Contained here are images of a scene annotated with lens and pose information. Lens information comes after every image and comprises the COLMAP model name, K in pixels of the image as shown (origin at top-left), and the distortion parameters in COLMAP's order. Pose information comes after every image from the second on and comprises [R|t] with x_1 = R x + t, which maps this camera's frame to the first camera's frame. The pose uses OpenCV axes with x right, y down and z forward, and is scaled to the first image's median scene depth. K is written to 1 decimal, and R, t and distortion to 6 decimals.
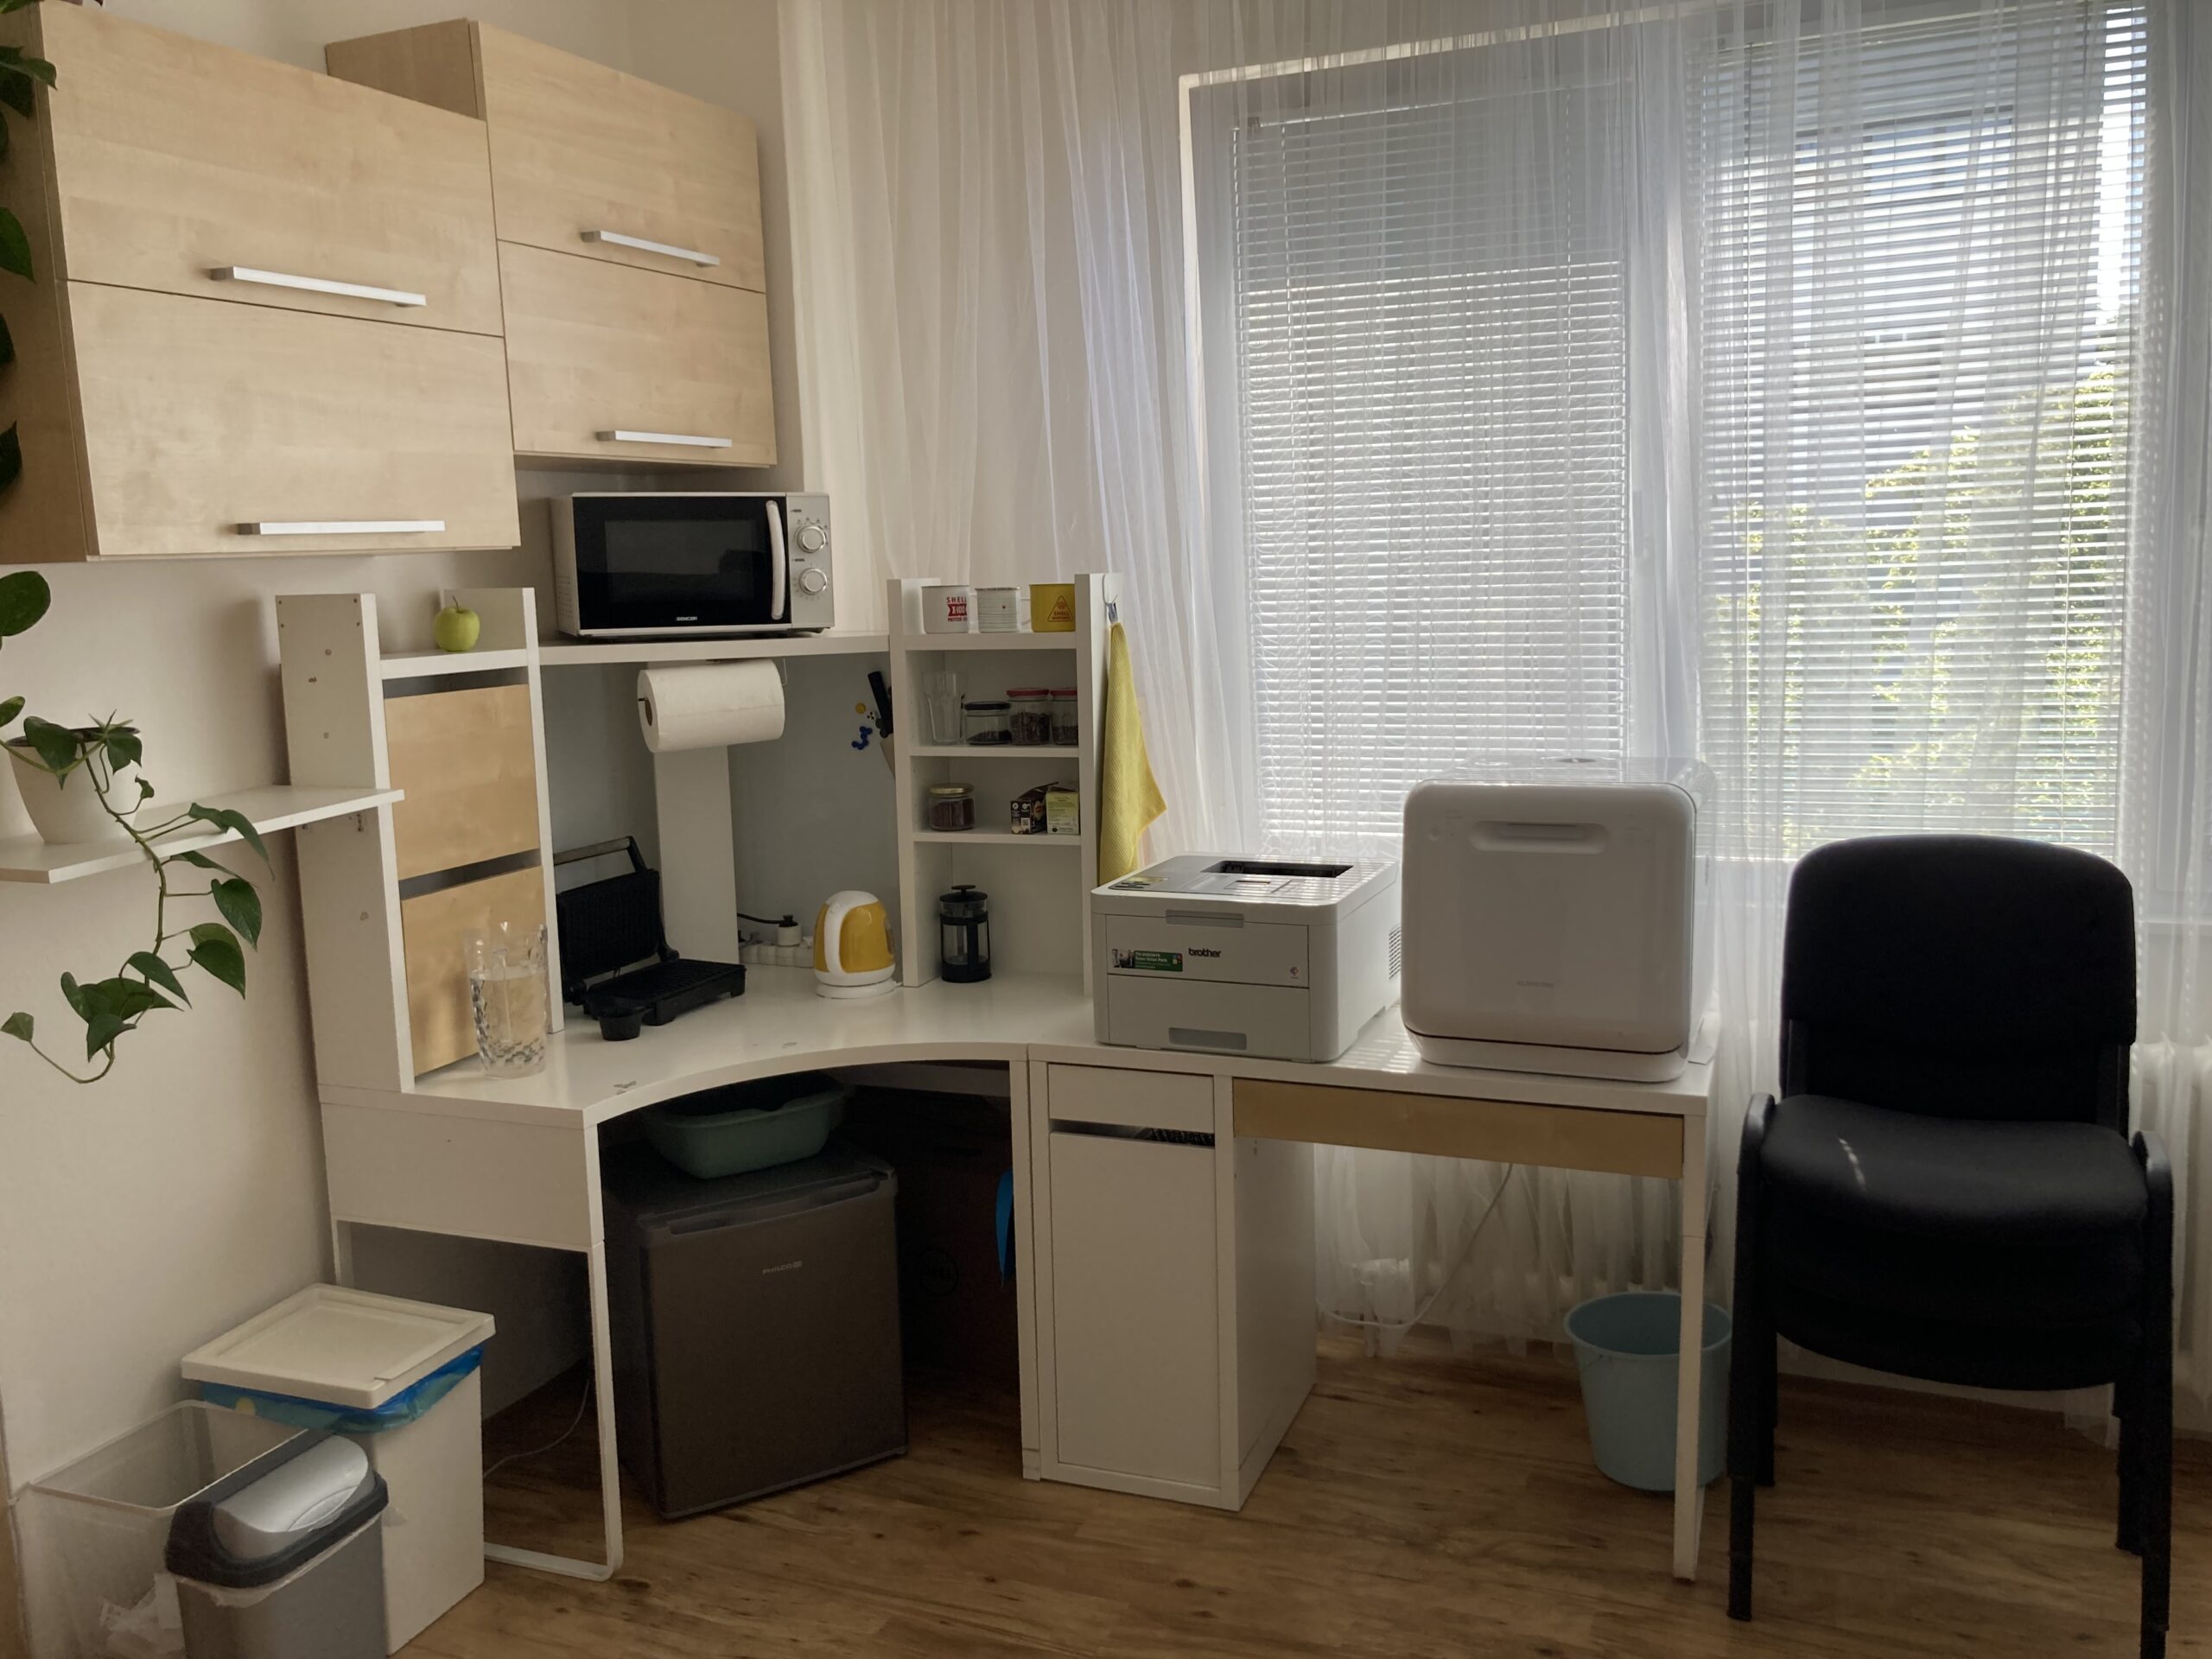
lens RADIAL K [[1853.3, 0, 1106.0], [0, 1853.3, 829.5], [0, 0, 1]] dist [0.042190, -0.069930]
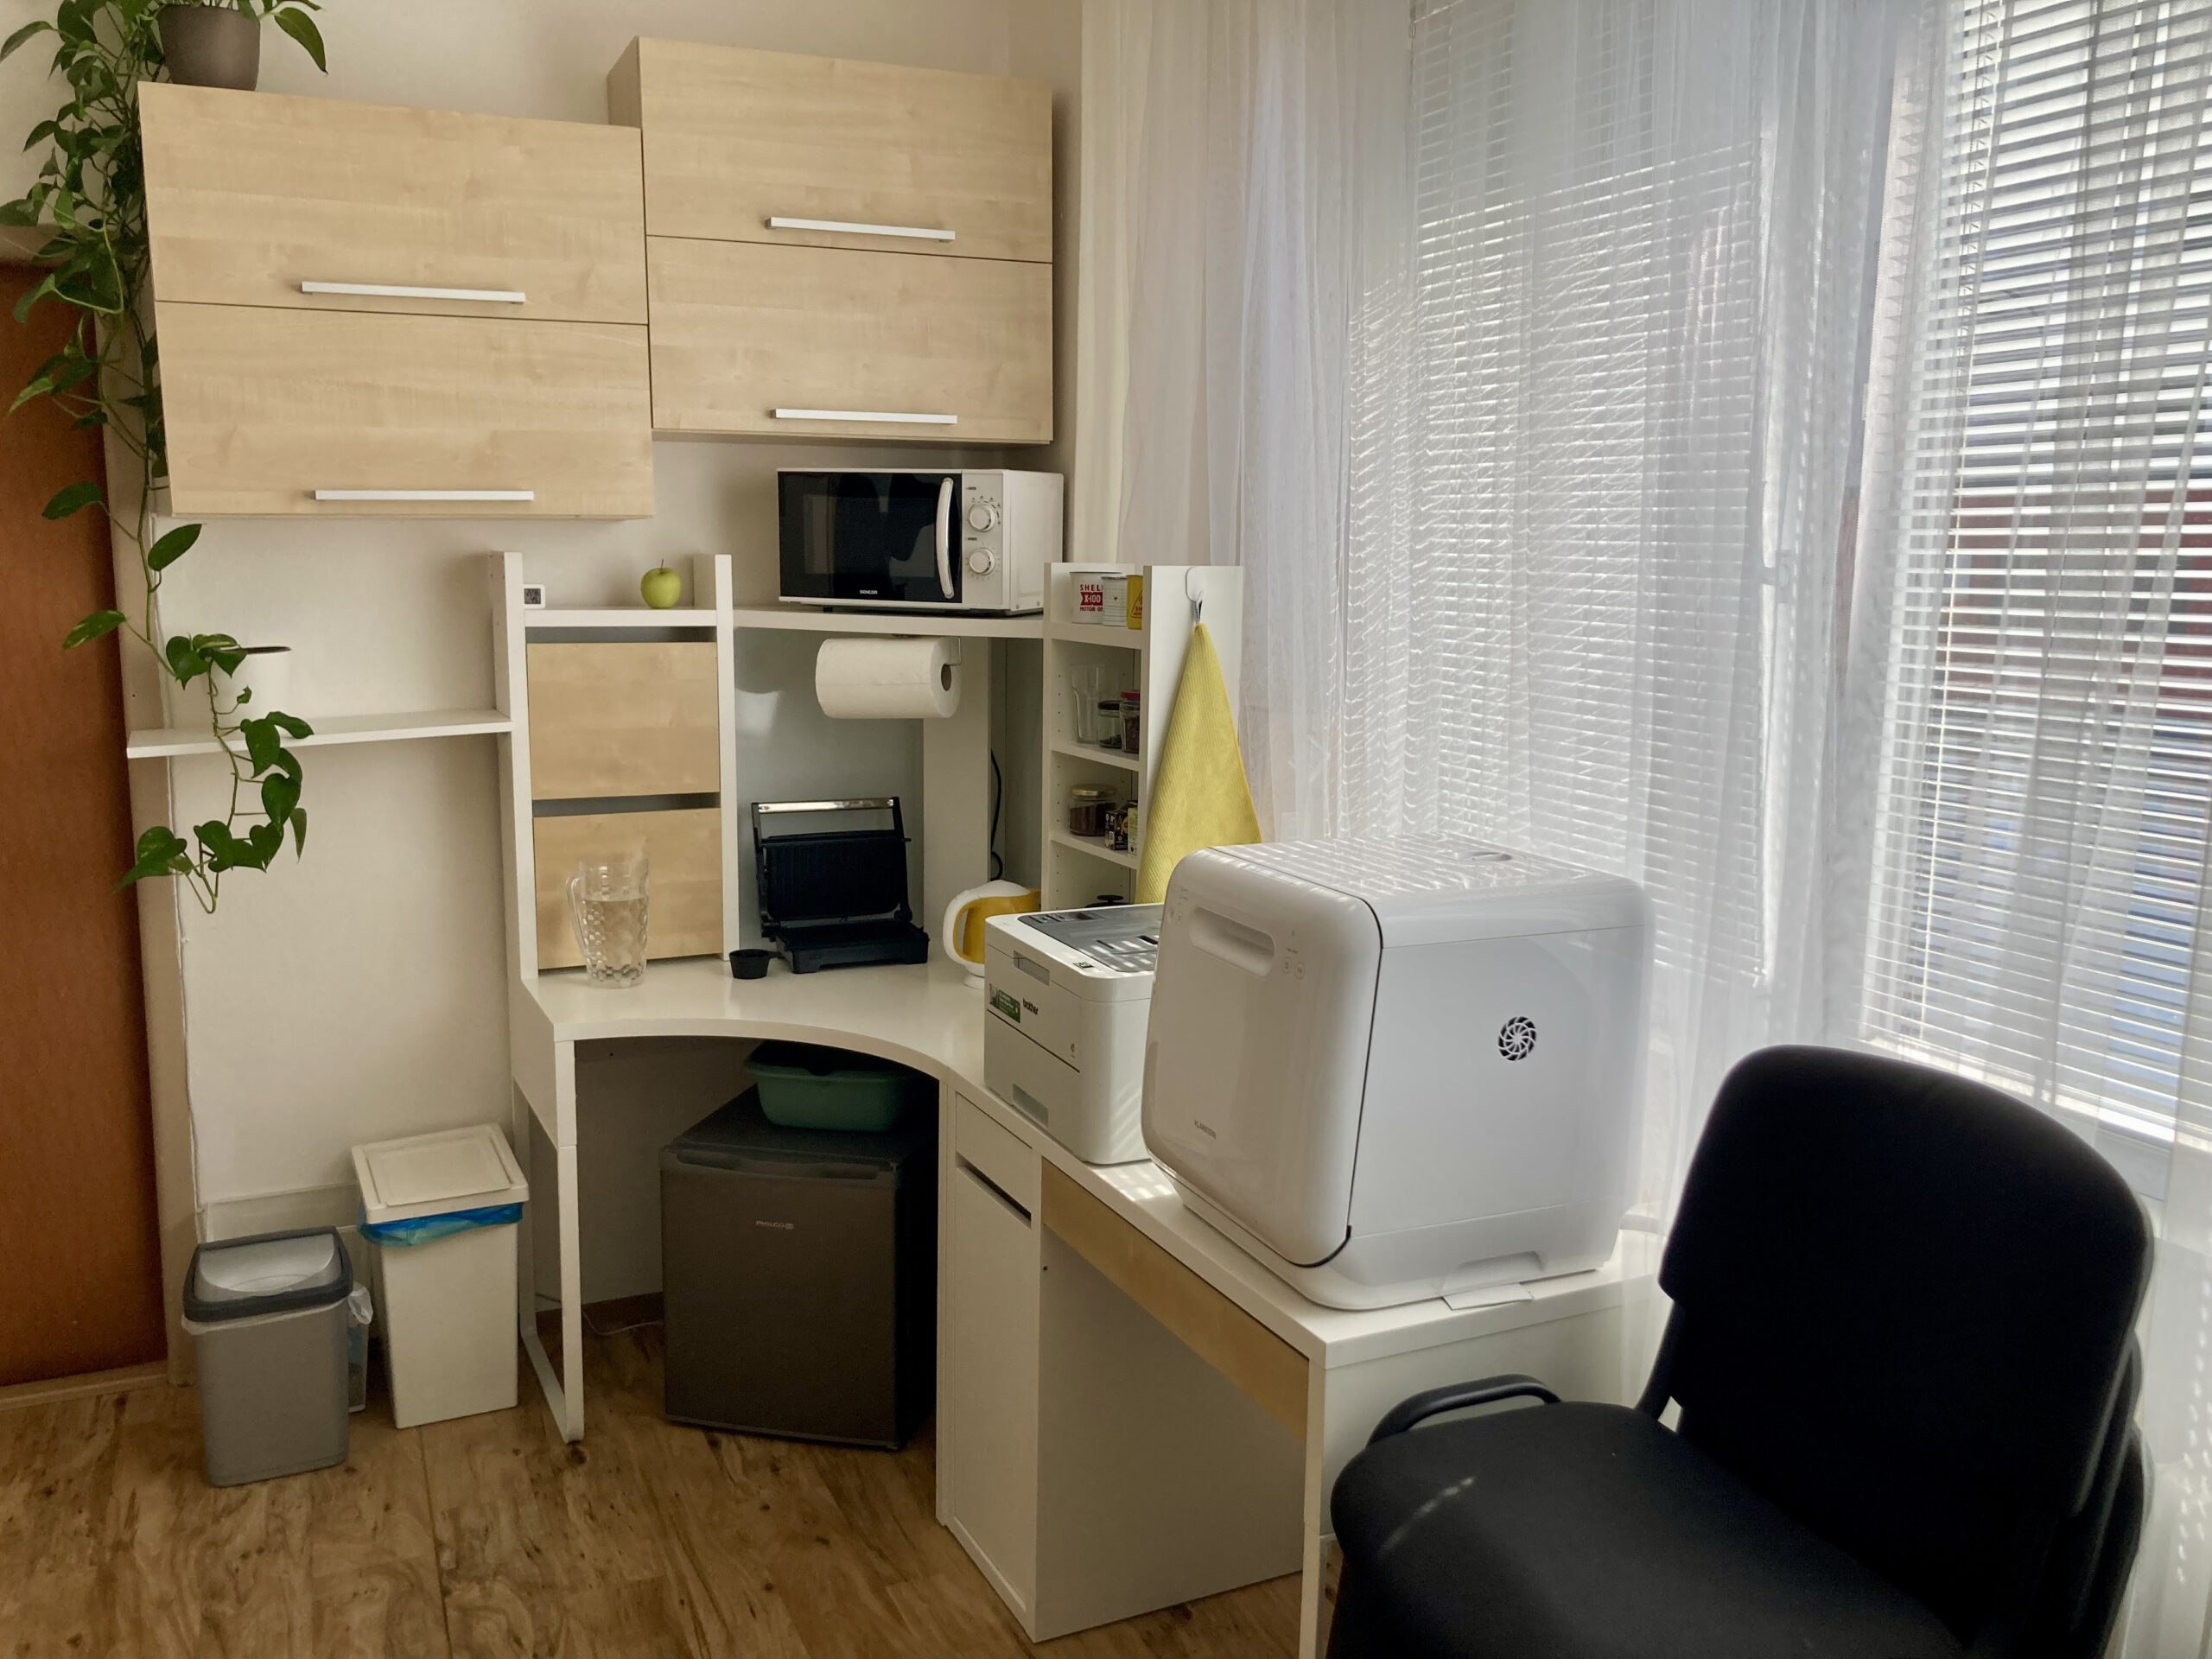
lens RADIAL K [[1842.5, 0, 1100.6], [0, 1842.5, 846.7], [0, 0, 1]] dist [0.061722, -0.139188]
pose [[0.725824, 0.150843, -0.671138, 0.610192], [-0.130790, 0.988125, 0.080641, -0.077561], [0.675332, 0.029247, 0.736933, 0.357580]]
